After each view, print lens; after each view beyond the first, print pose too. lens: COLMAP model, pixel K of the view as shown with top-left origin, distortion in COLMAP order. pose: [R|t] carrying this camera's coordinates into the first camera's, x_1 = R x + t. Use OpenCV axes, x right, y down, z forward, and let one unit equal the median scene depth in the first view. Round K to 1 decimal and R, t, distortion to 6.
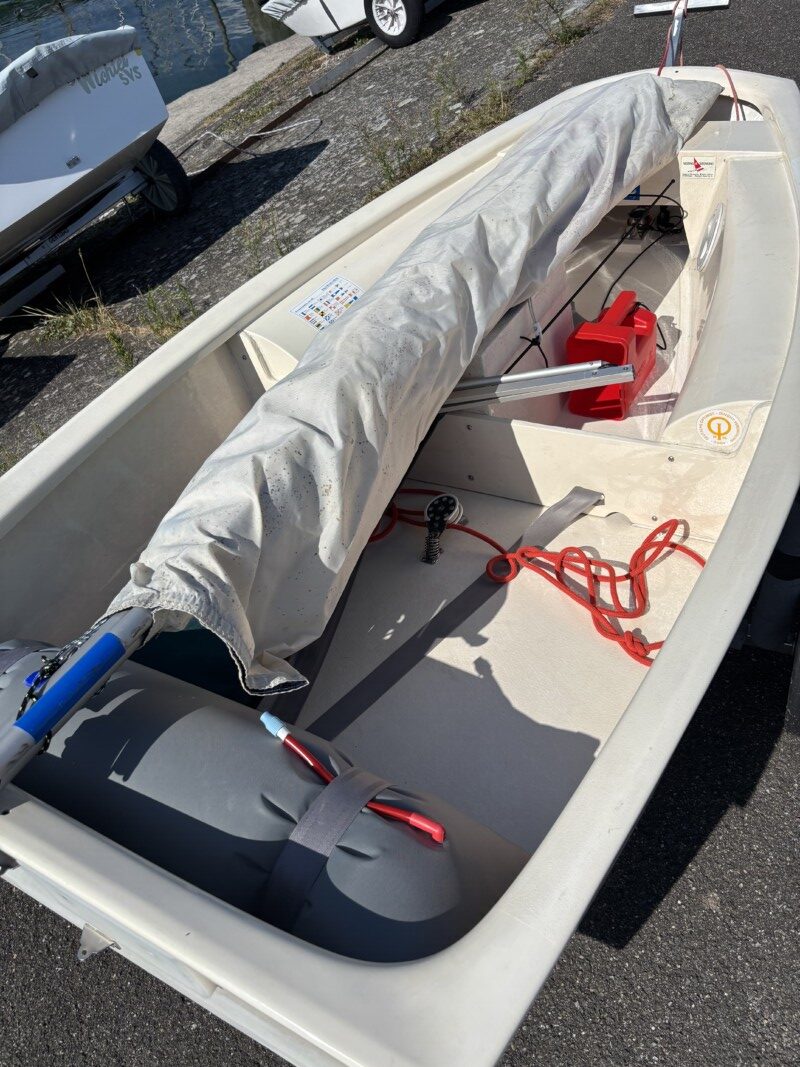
lens RADIAL K [[798.1, 0, 382.6], [0, 798.1, 538.3], [0, 0, 1]] dist [0.000270, 0.004206]
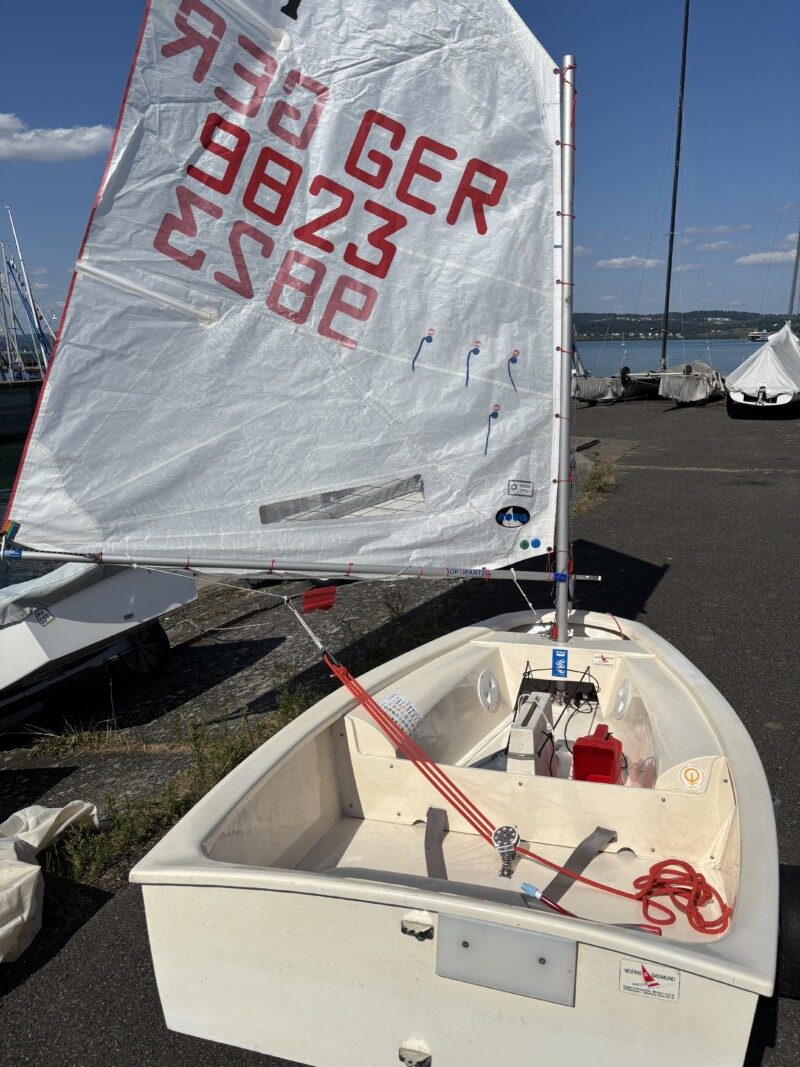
lens RADIAL K [[798.1, 0, 382.6], [0, 798.1, 538.3], [0, 0, 1]] dist [0.000270, 0.004206]
pose [[0.964138, 0.158219, 0.213086, -0.283817], [0.003861, 0.794429, -0.607345, 0.214370], [-0.265375, 0.586387, 0.765328, -0.172359]]
